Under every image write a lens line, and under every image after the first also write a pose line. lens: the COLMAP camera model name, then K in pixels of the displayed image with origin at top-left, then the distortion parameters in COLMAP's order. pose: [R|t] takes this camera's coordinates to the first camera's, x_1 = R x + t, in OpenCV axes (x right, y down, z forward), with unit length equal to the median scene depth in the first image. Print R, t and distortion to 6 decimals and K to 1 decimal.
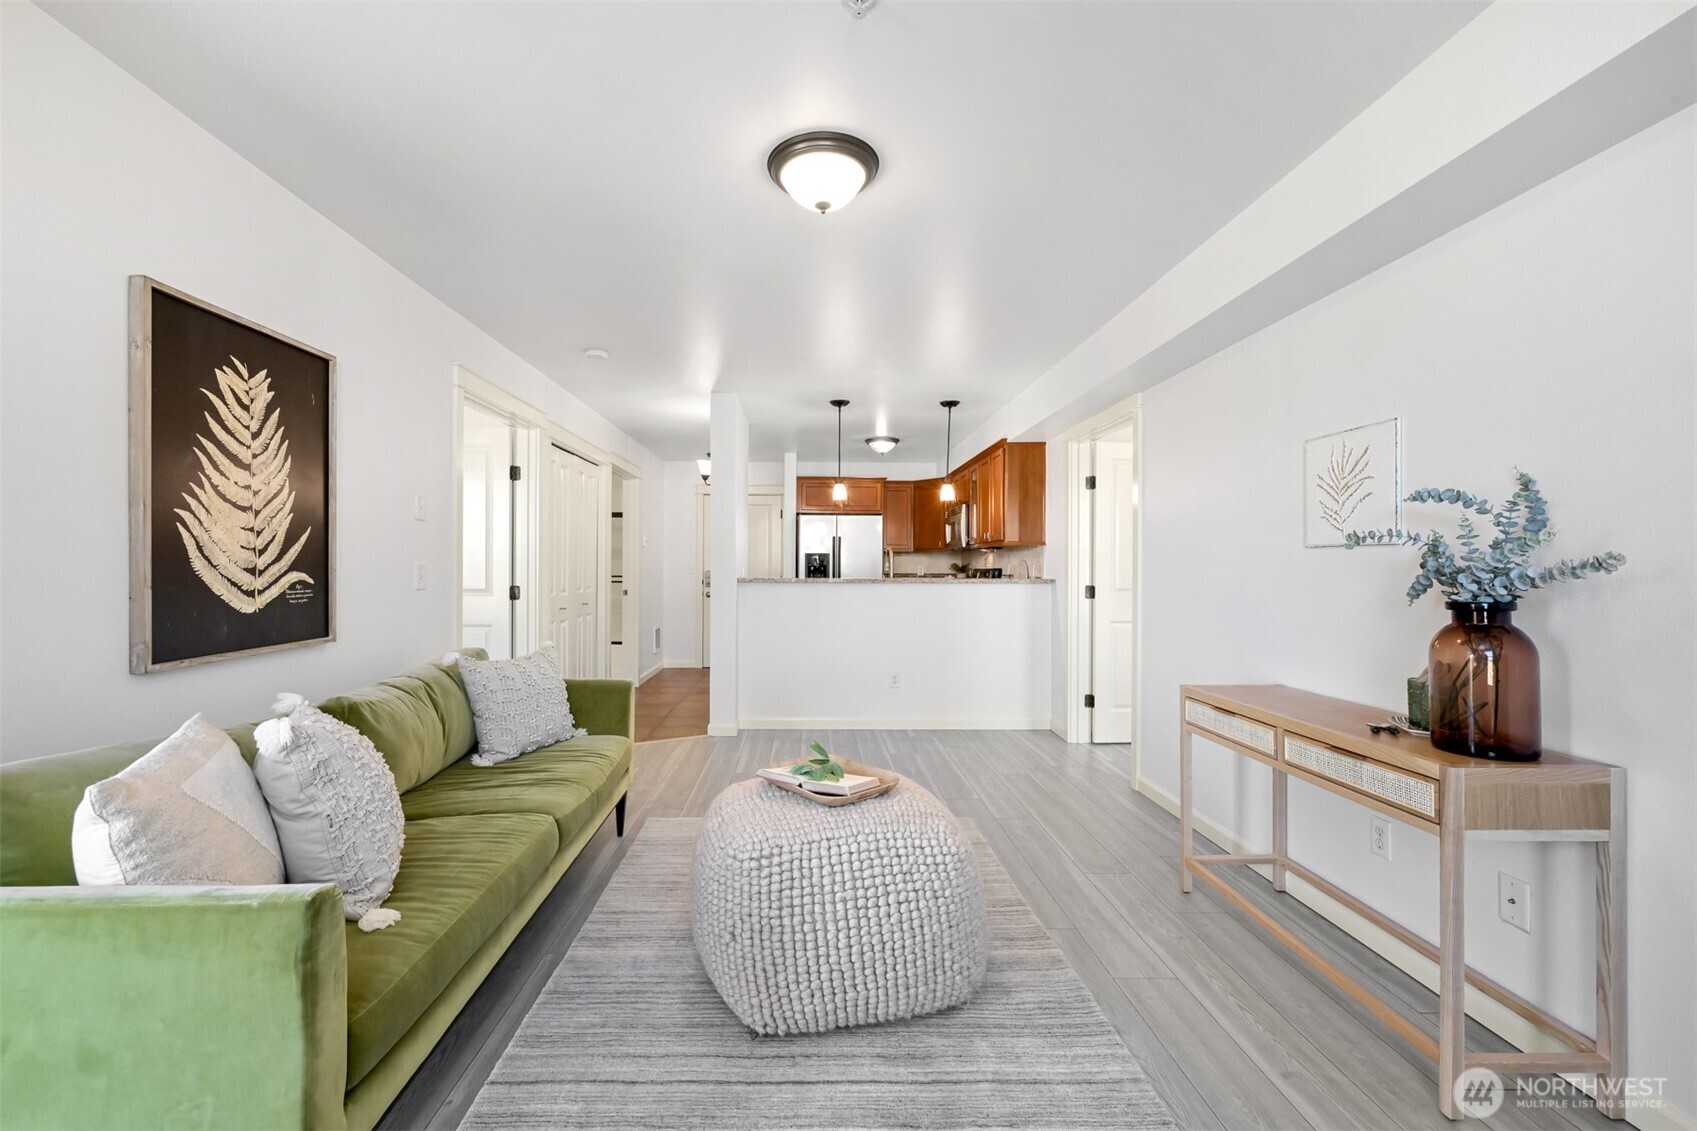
lens RADIAL K [[682.8, 0, 820.4], [0, 682.8, 561.7], [0, 0, 1]] dist [0.000025, -0.000087]
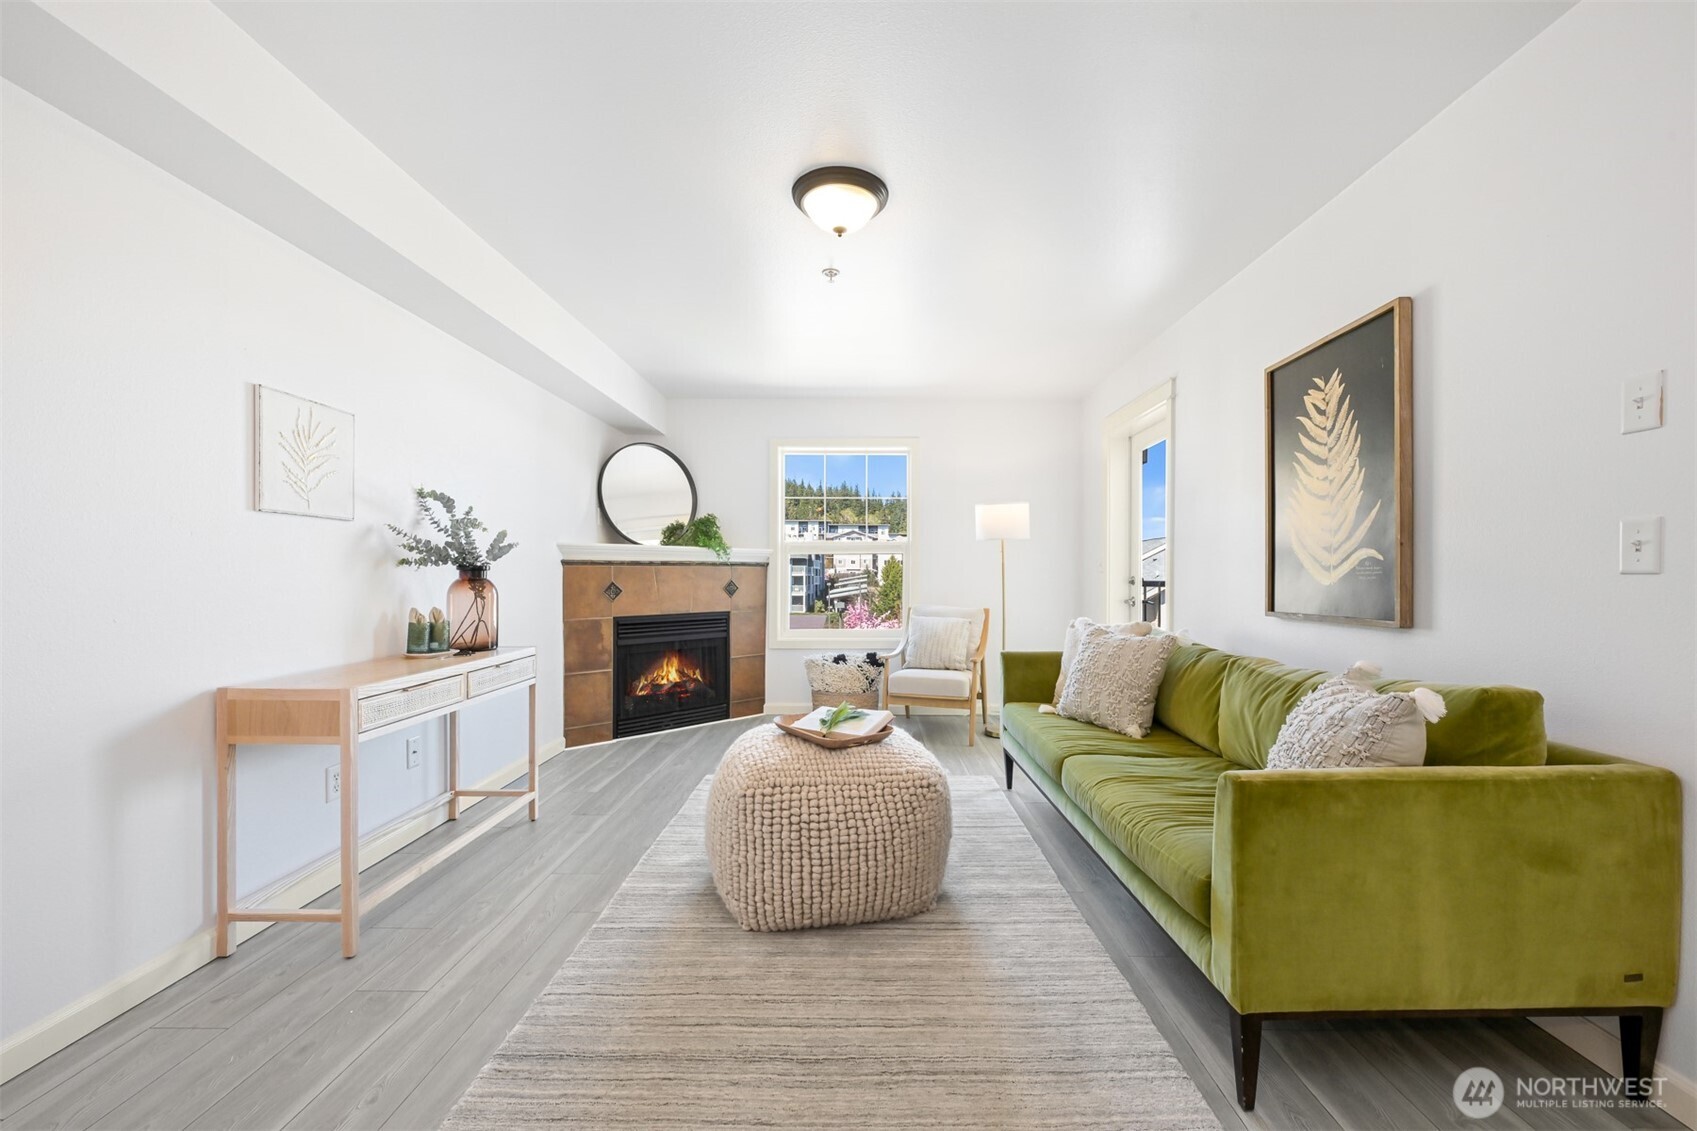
lens RADIAL K [[682.8, 0, 855.5], [0, 682.8, 582.0], [0, 0, 1]] dist [0.000025, -0.000087]
pose [[-0.999258, -0.007060, 0.037876, -0.069127], [-0.006972, 0.999973, 0.002476, 0.070941], [-0.037892, 0.002210, -0.999279, 2.154390]]
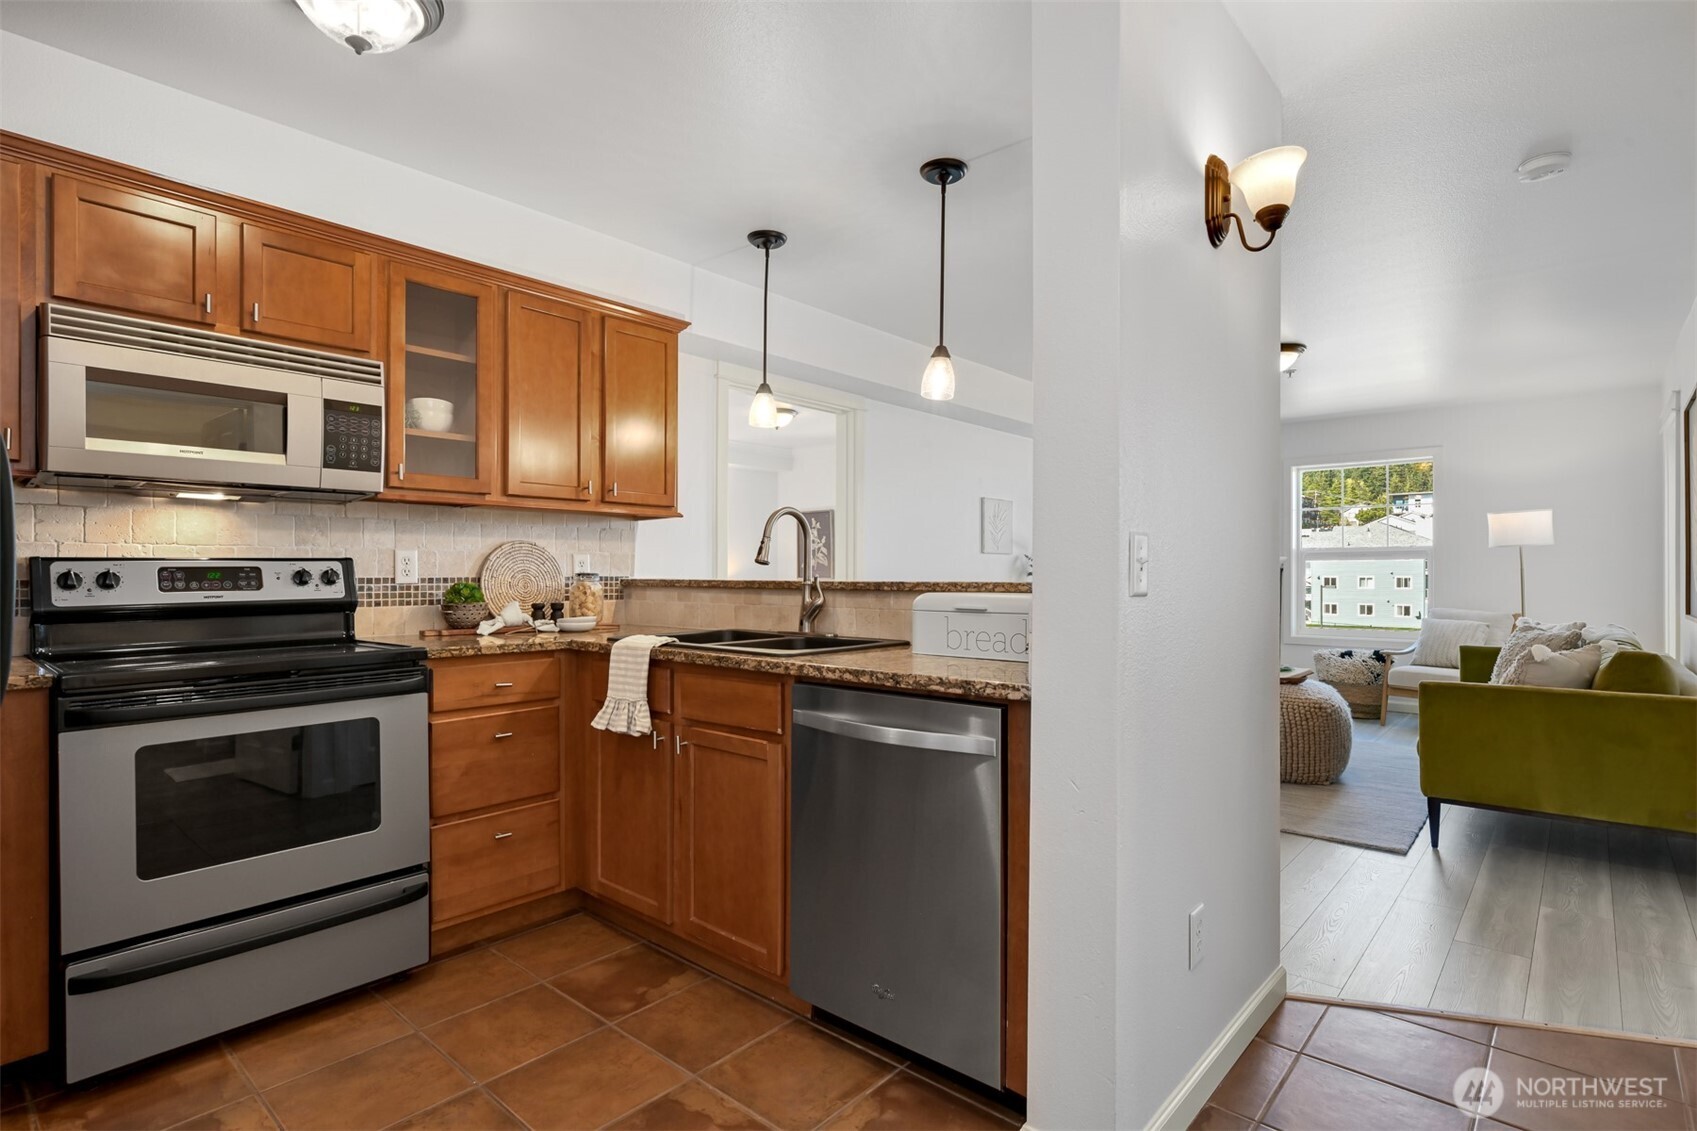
lens RADIAL K [[847.5, 0, 851.5], [0, 847.5, 570.0], [0, 0, 1]] dist [0.001680, 0.000805]
pose [[-0.739748, -0.003933, 0.672872, -0.714327], [-0.009957, 0.999937, -0.005102, 0.049962], [-0.672810, -0.010474, -0.739741, 3.535968]]
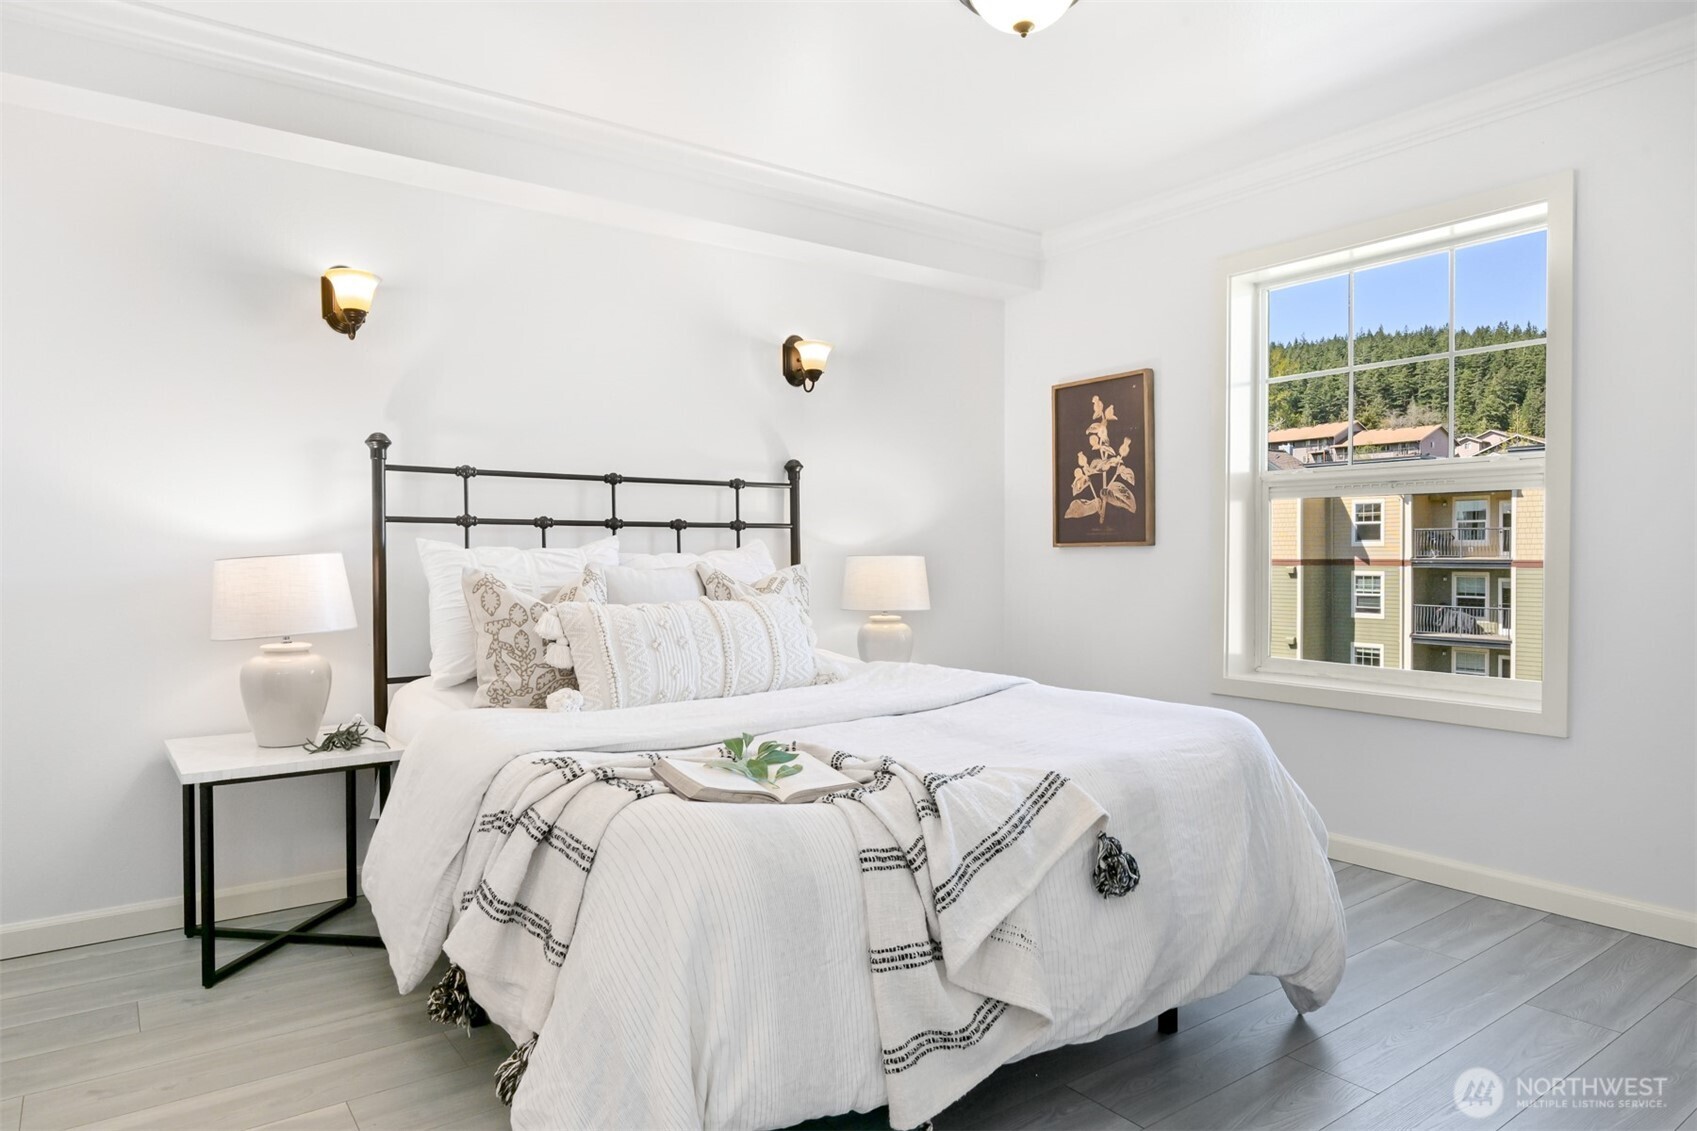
lens RADIAL K [[1021.9, 0, 844.8], [0, 1021.9, 578.1], [0, 0, 1]] dist [-0.001644, 0.001478]
pose [[-0.570593, -0.022393, 0.820927, 0.795959], [-0.007083, 0.999725, 0.022347, 0.093002], [-0.821202, 0.006936, -0.570595, 2.190847]]
